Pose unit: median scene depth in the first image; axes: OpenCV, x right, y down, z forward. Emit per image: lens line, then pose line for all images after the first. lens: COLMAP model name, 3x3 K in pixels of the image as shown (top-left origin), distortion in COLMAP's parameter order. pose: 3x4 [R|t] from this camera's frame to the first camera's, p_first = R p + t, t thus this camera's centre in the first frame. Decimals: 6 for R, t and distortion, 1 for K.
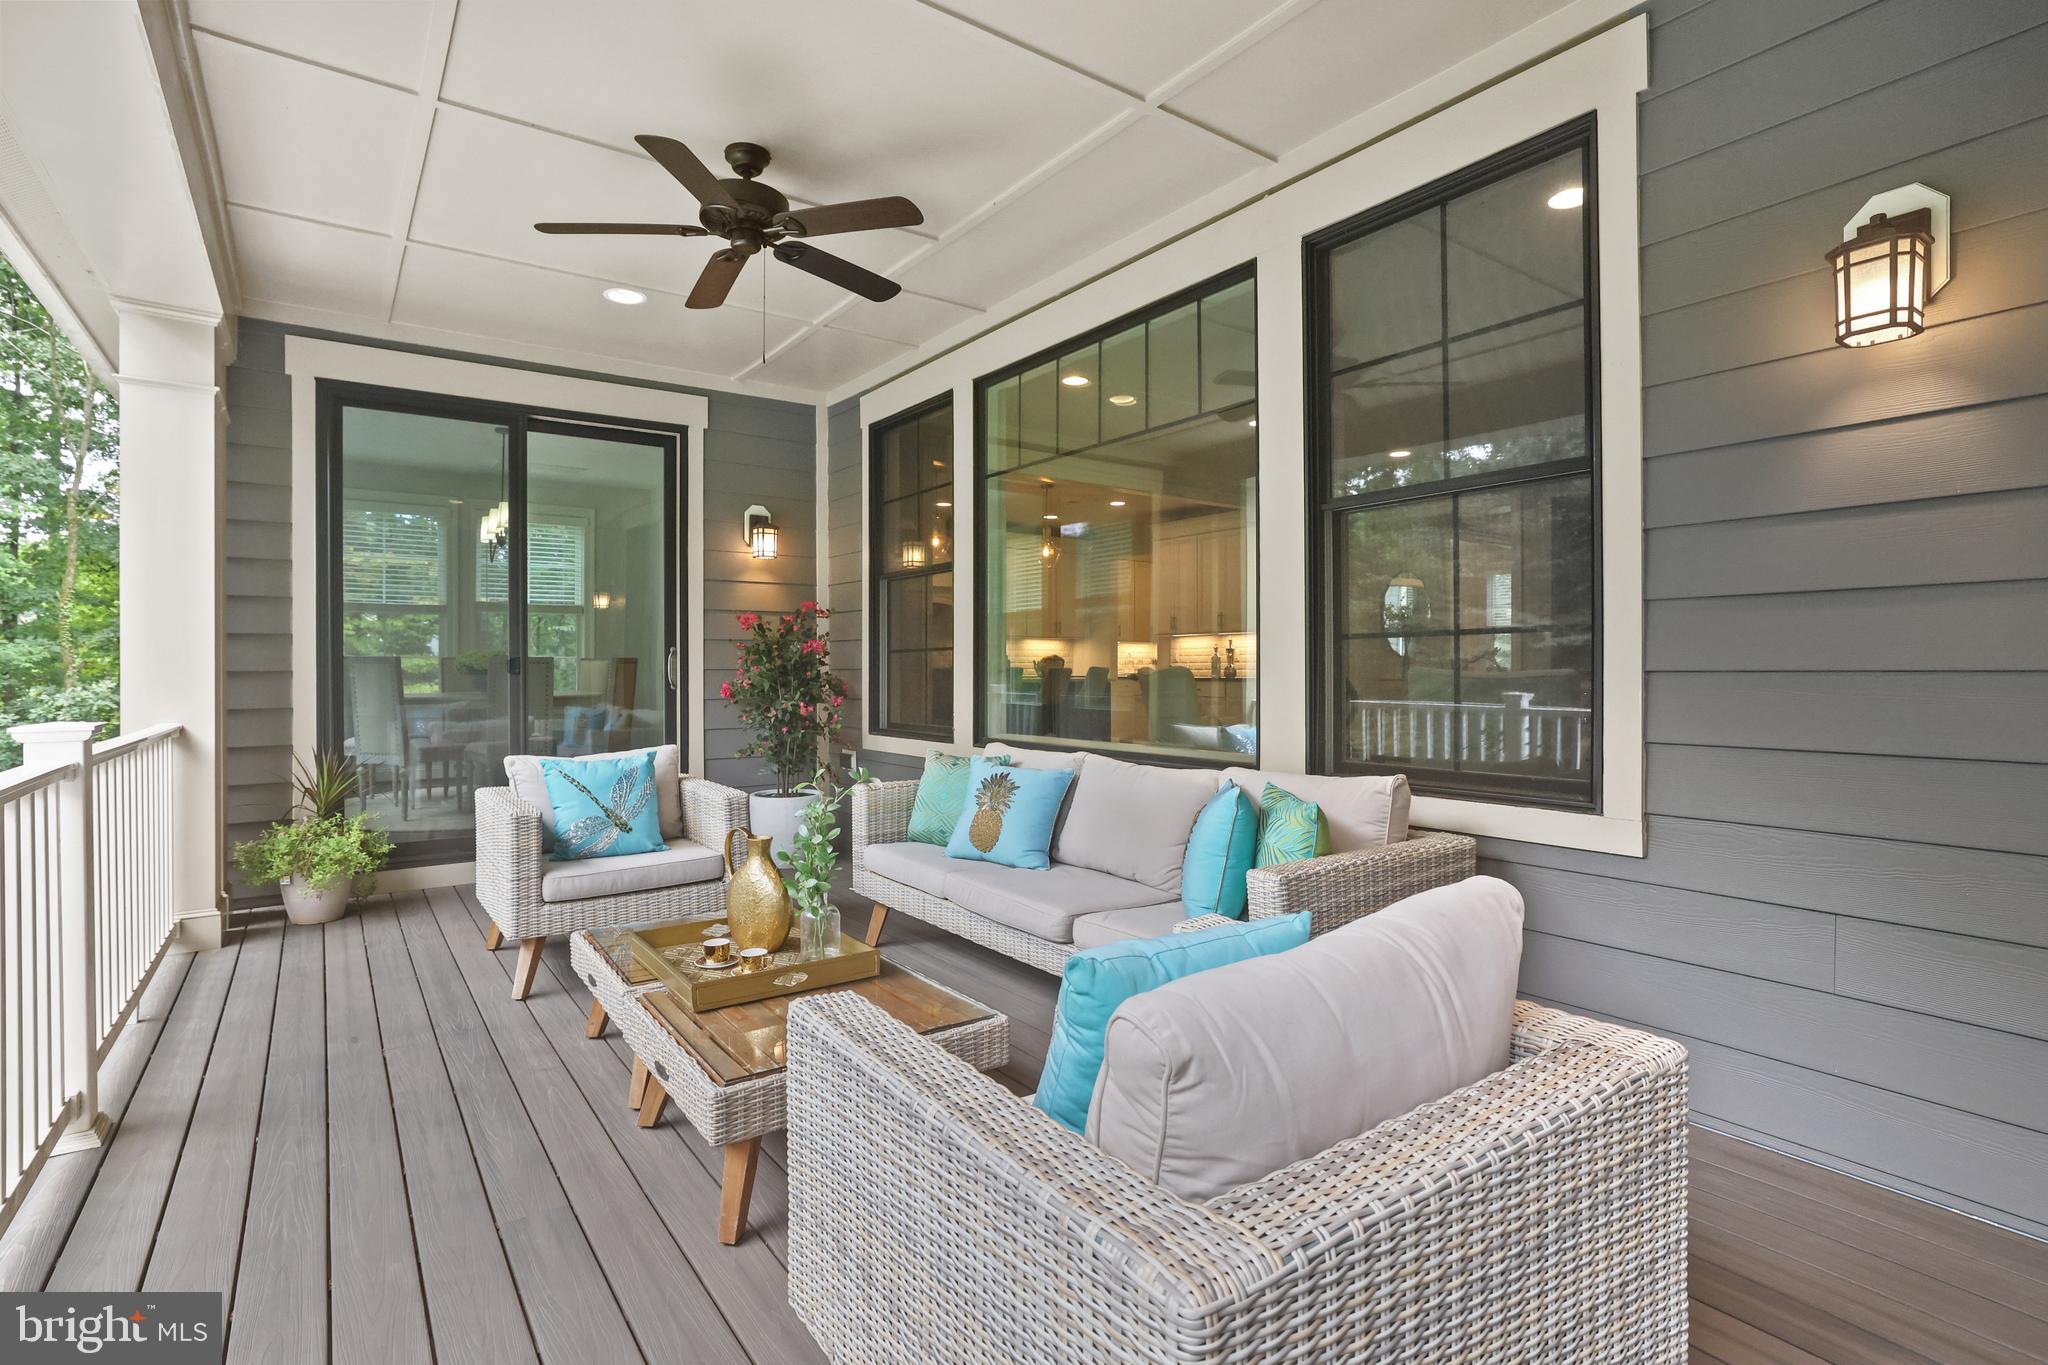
lens RADIAL K [[984.4, 0, 1029.3], [0, 984.4, 677.6], [0, 0, 1]] dist [-0.019558, 0.007021]
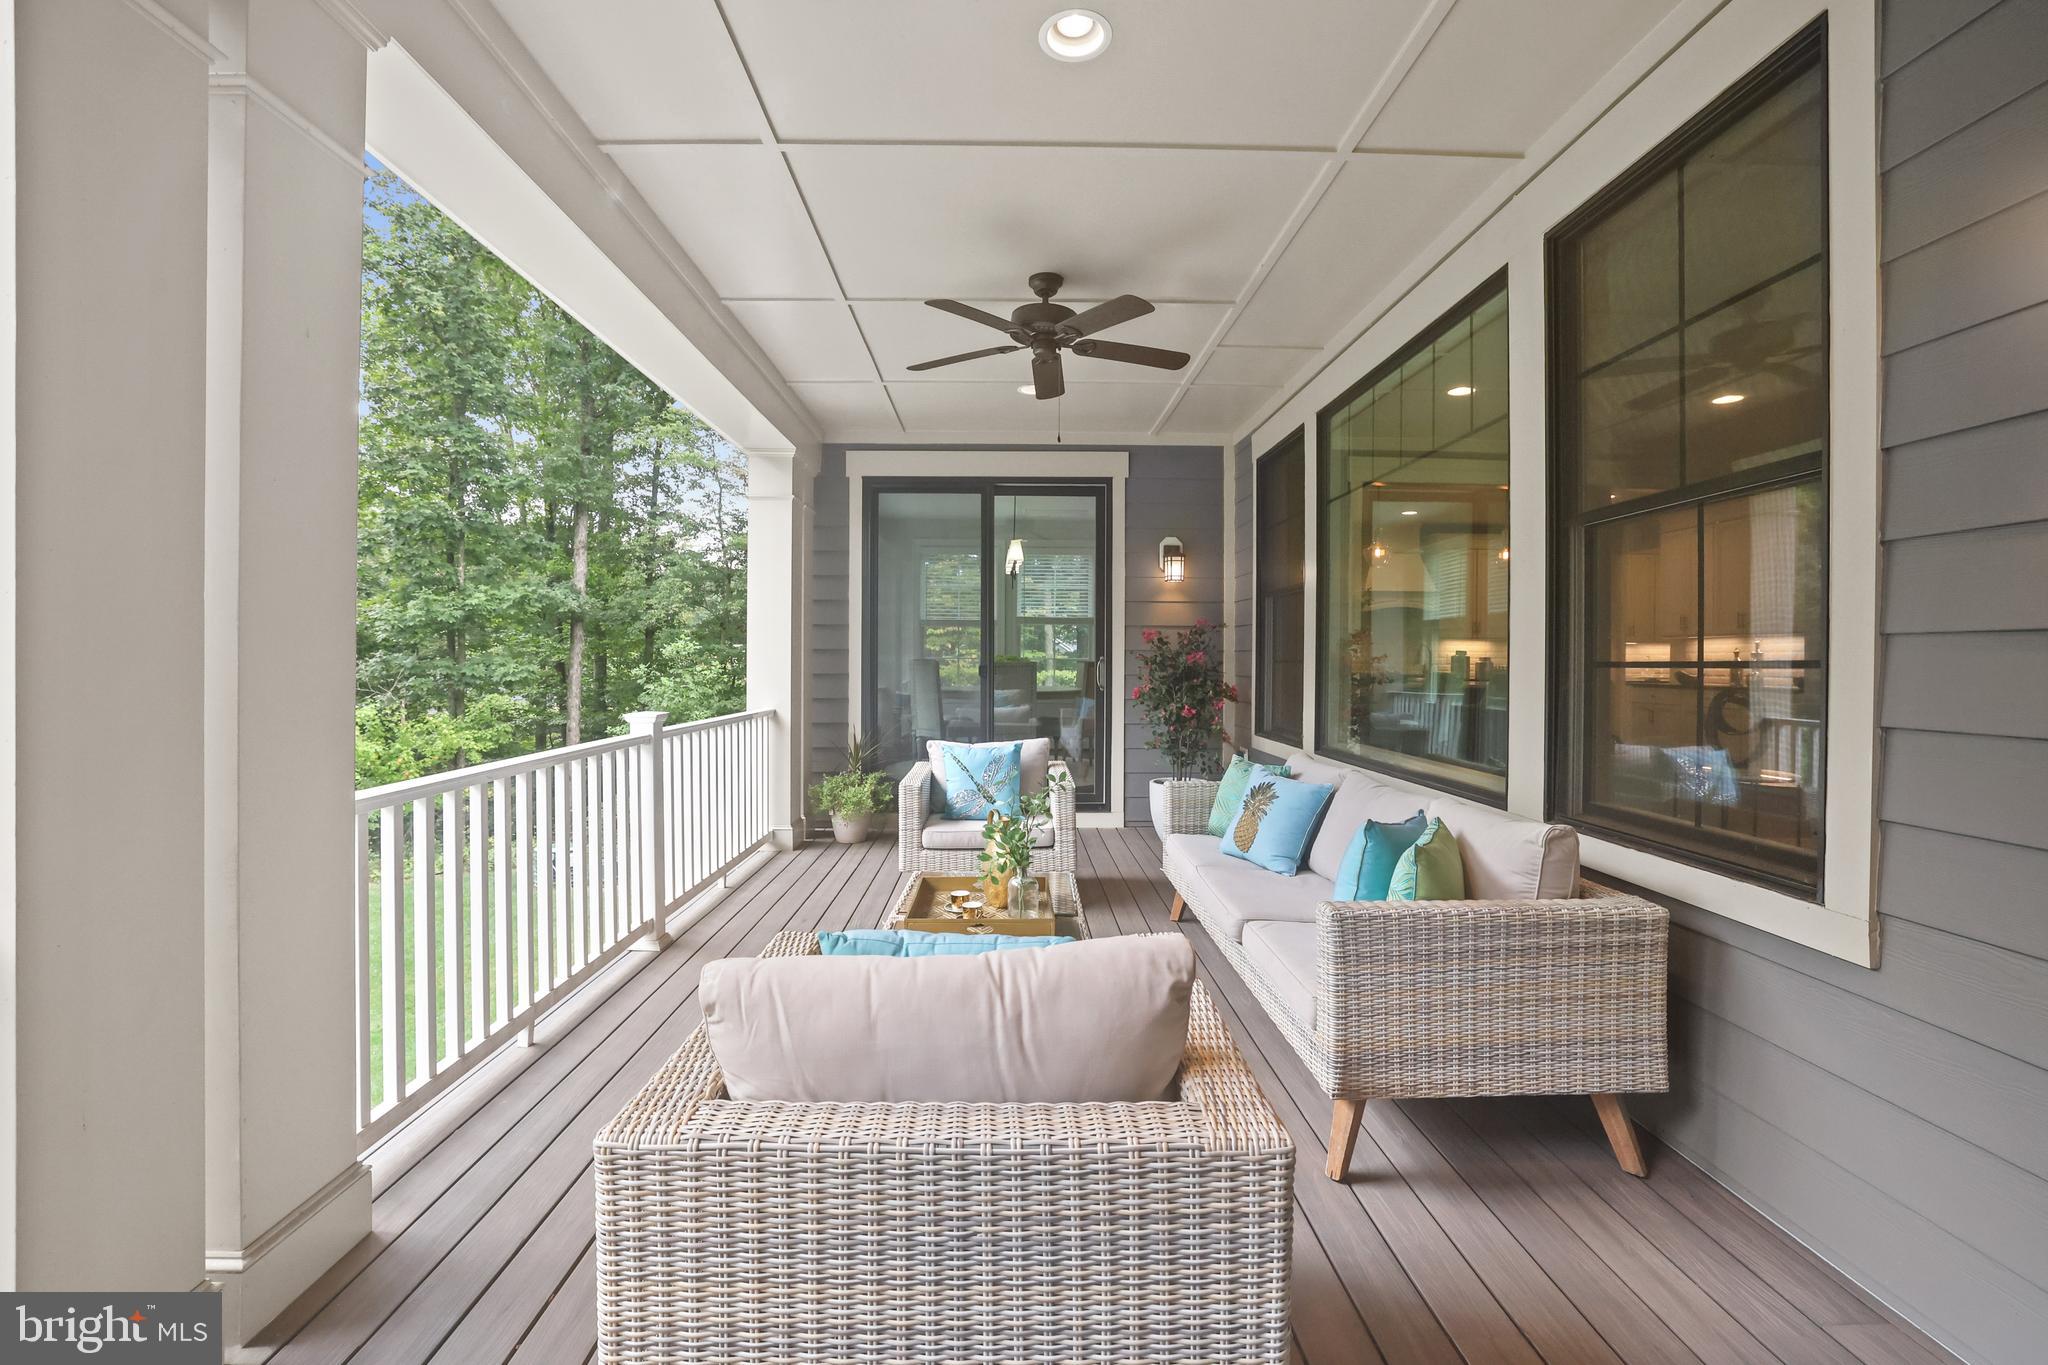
lens RADIAL K [[882.4, 0, 1025.5], [0, 882.4, 669.3], [0, 0, 1]] dist [-0.023751, 0.004626]
pose [[0.825604, 0.014375, -0.564067, 0.288852], [-0.014225, 0.999888, 0.004661, -0.028813], [0.564071, 0.004176, 0.825716, 0.036905]]
